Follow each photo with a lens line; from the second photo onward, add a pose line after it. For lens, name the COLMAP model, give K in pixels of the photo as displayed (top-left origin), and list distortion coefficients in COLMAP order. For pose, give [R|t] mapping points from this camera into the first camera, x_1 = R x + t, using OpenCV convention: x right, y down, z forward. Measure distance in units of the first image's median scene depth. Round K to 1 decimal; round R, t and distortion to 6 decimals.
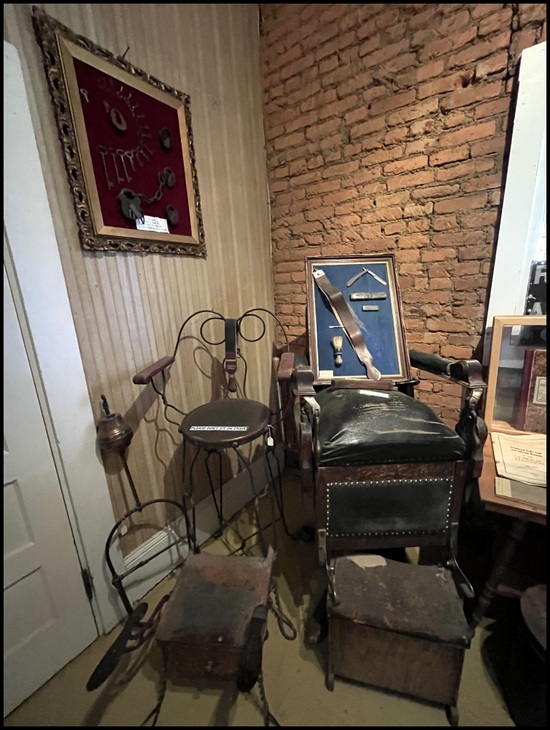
lens RADIAL K [[298.2, 0, 274.1], [0, 298.2, 363.8], [0, 0, 1]] dist [0.002048, 0.000021]
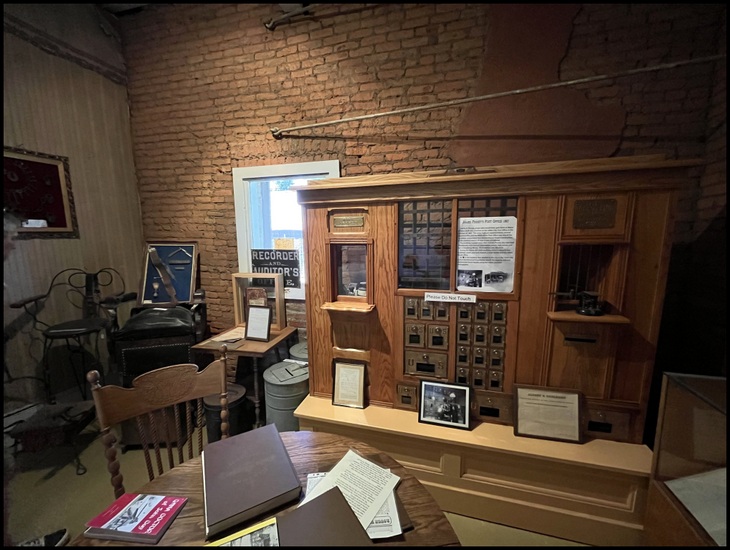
lens RADIAL K [[298.2, 0, 365.7], [0, 298.2, 275.1], [0, 0, 1]] dist [0.002048, 0.000021]
pose [[0.943904, 0.003325, 0.330203, 0.835873], [0.034874, 0.993354, -0.109692, 0.117669], [-0.328374, 0.115054, 0.937514, -1.254002]]
